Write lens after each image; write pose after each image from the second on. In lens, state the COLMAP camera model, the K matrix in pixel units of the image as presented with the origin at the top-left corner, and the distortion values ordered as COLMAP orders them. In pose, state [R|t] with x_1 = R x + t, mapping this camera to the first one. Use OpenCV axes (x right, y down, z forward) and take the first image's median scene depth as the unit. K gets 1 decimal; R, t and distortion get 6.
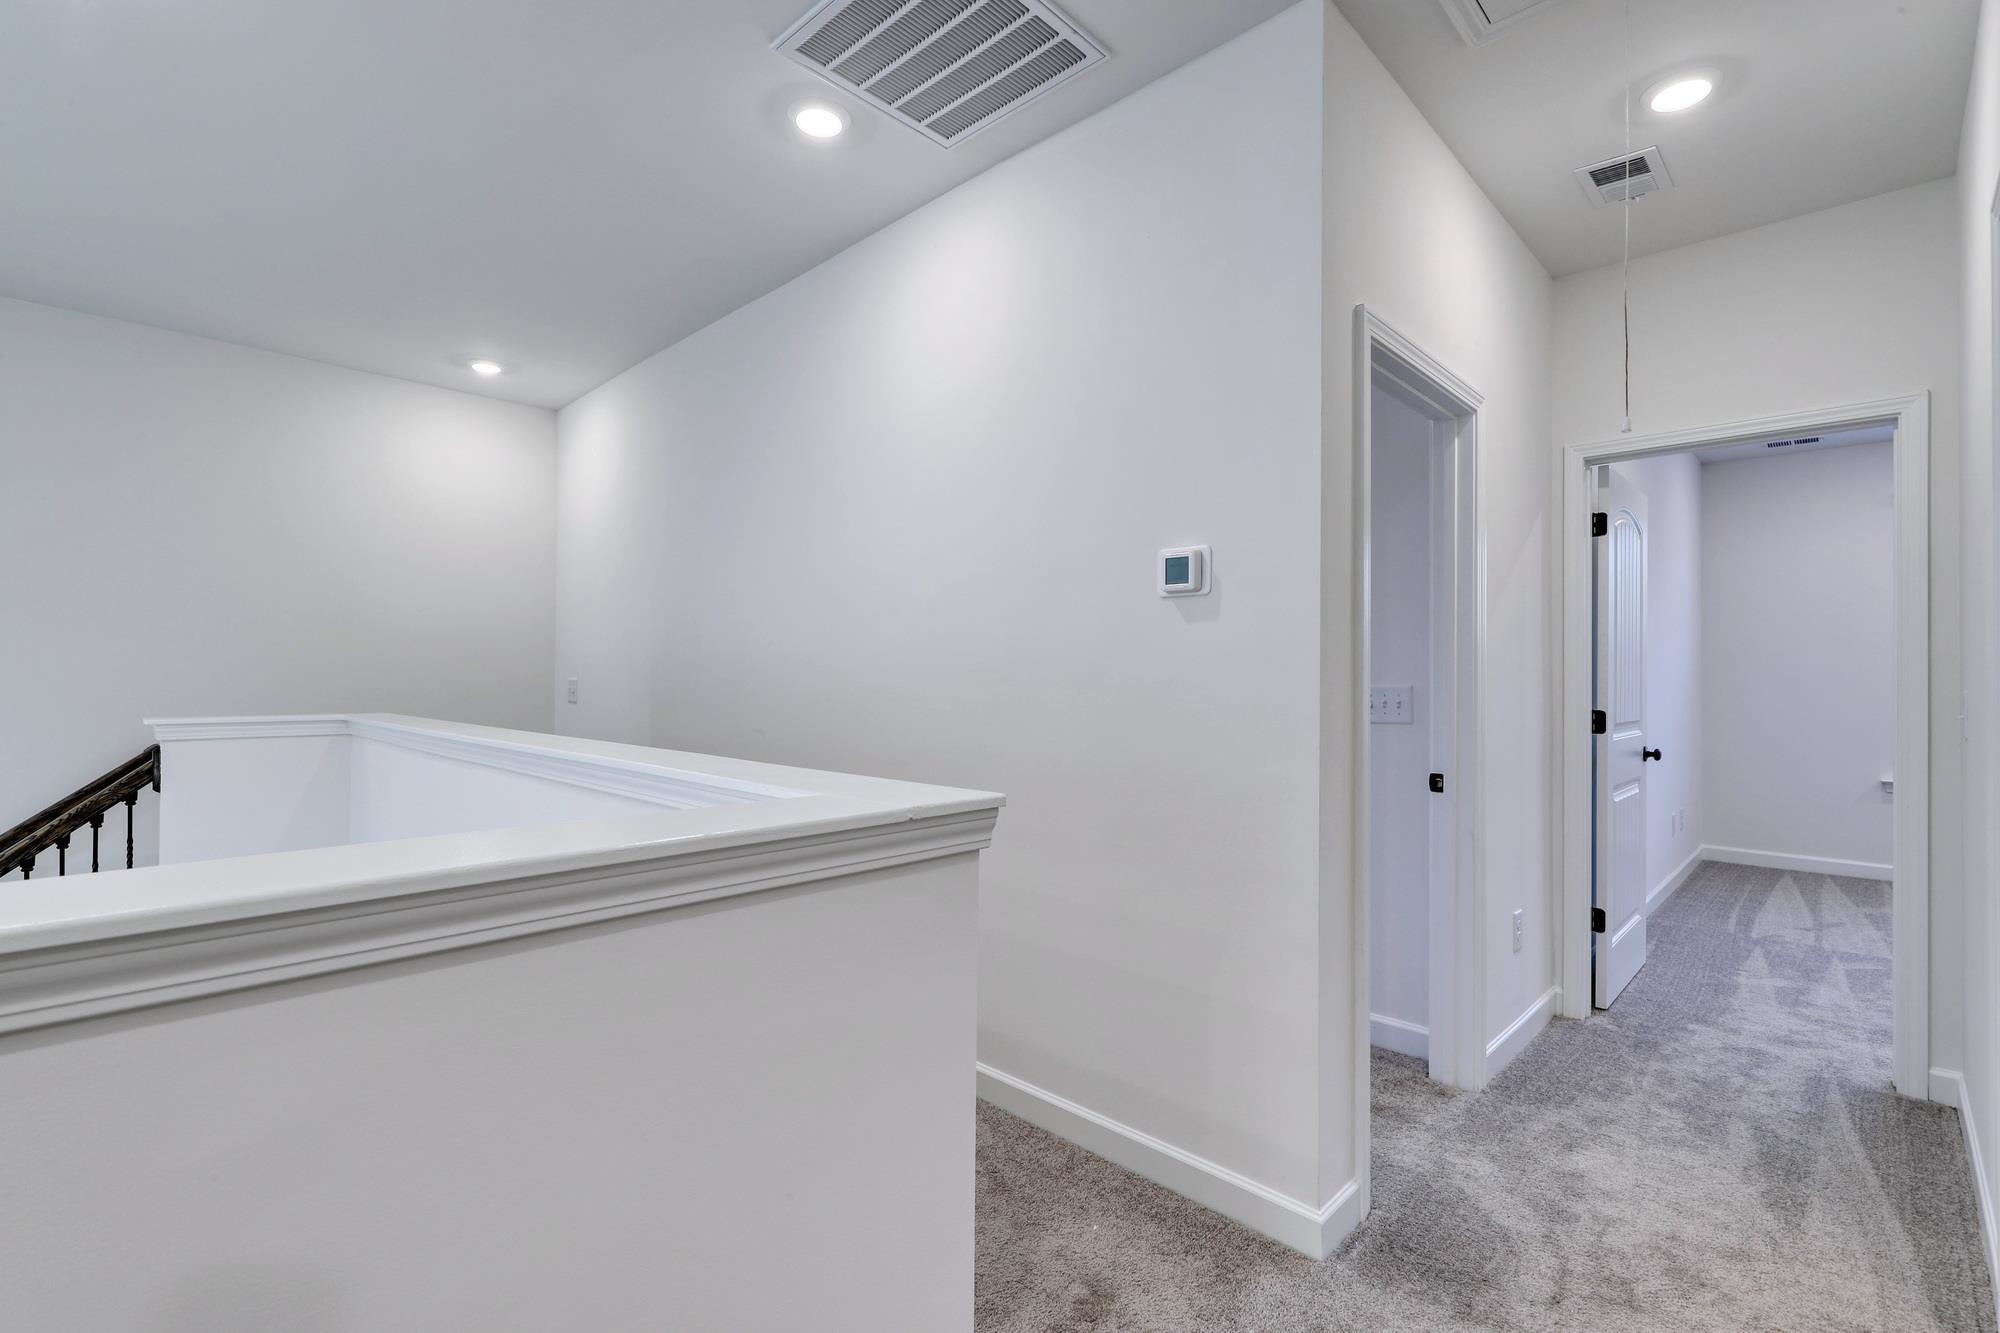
lens RADIAL K [[903.5, 0, 1004.1], [0, 903.5, 660.8], [0, 0, 1]] dist [0.002527, -0.001514]
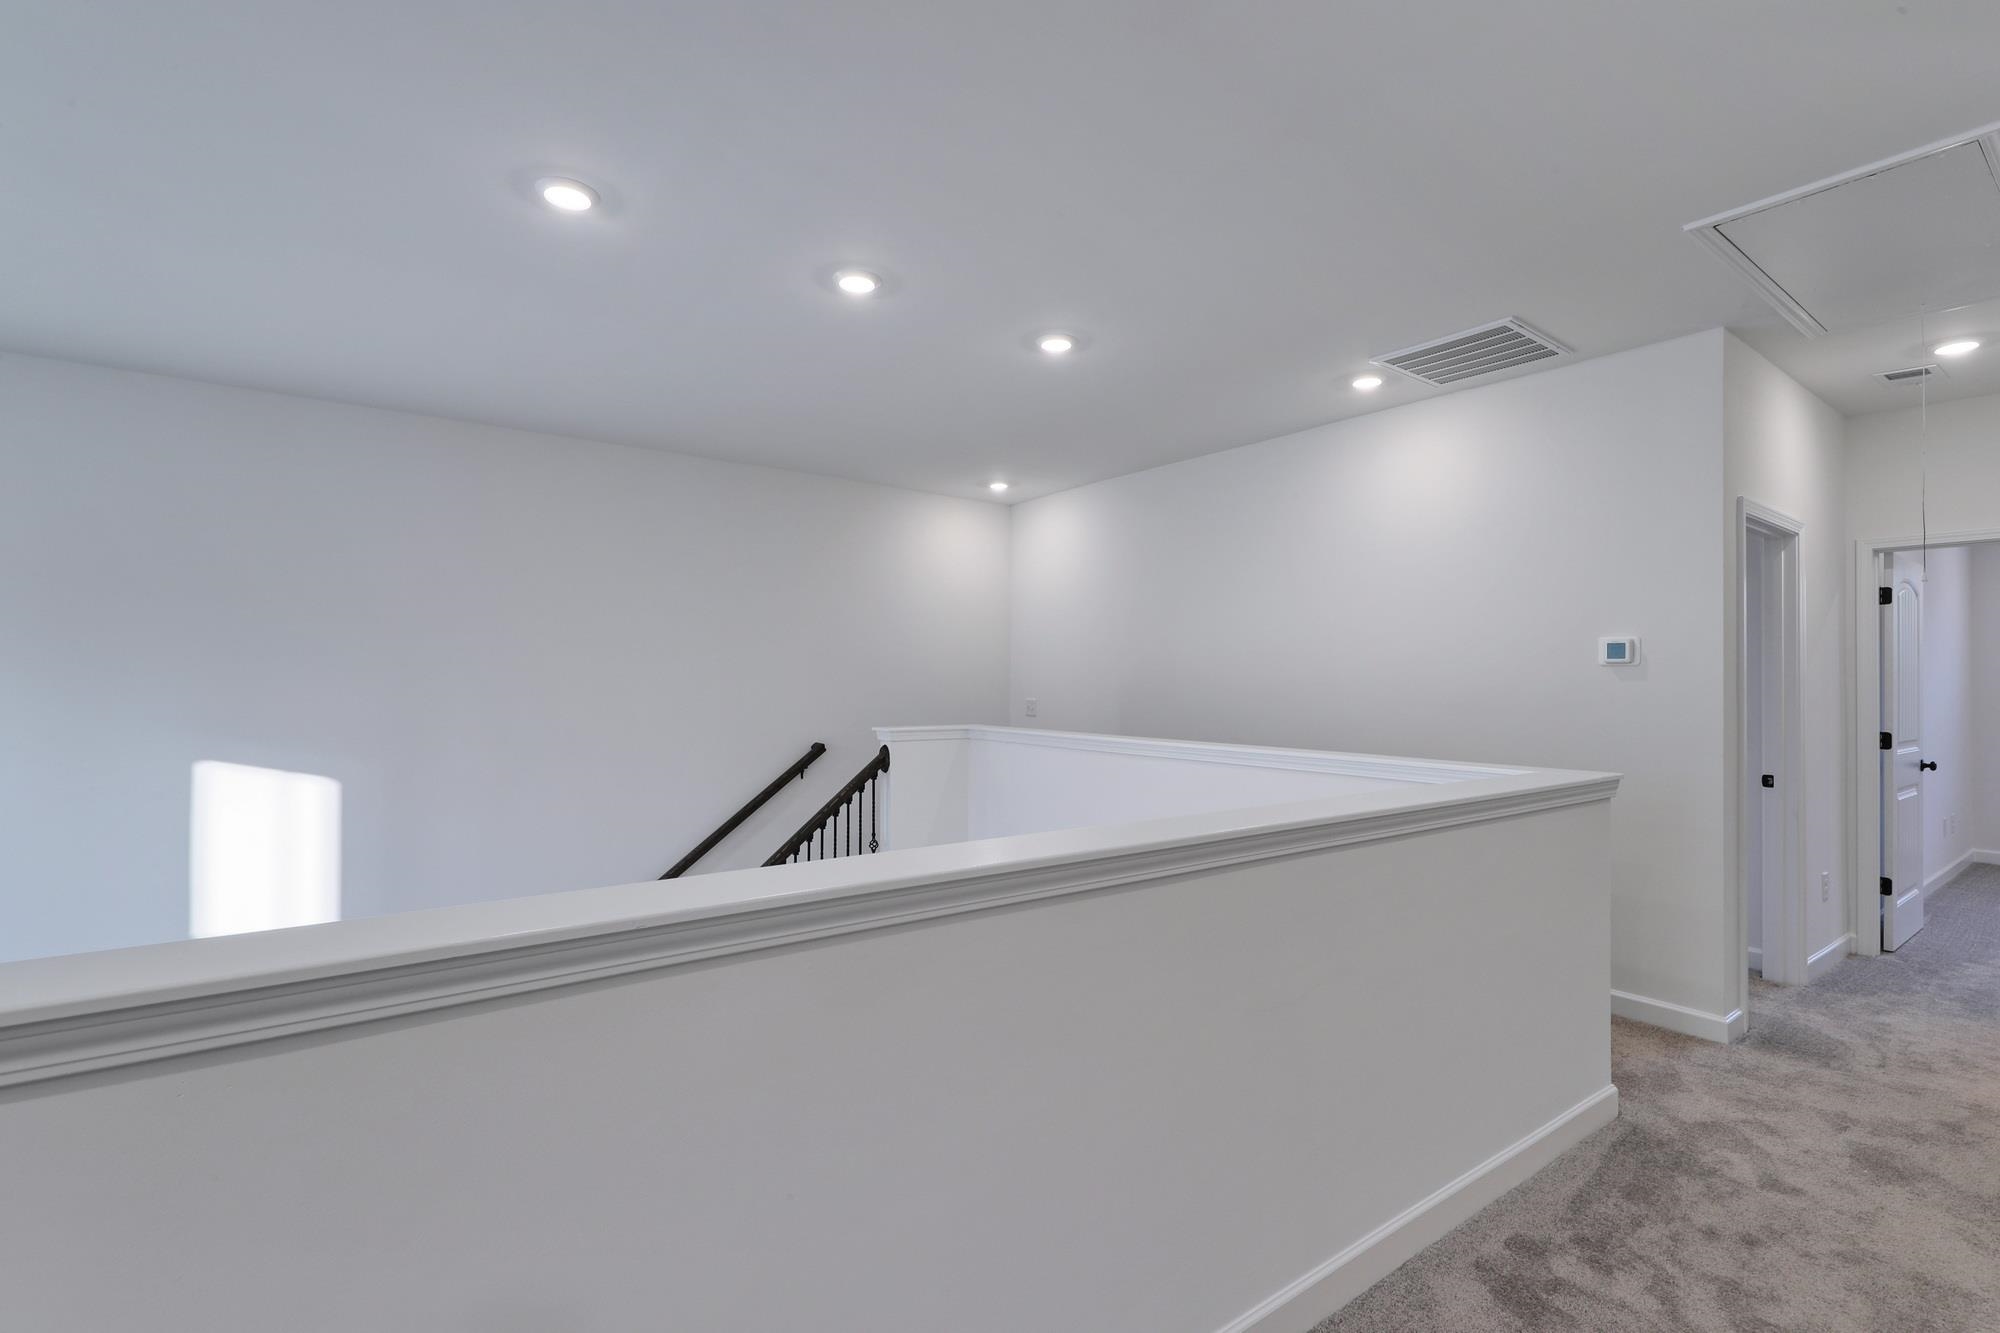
lens RADIAL K [[903.5, 0, 996.9], [0, 903.5, 661.9], [0, 0, 1]] dist [0.002527, -0.001514]
pose [[0.986428, -0.001852, -0.164182, -0.502314], [0.001309, 0.999993, -0.003418, -0.055334], [0.164187, 0.003157, 0.986424, -0.645513]]
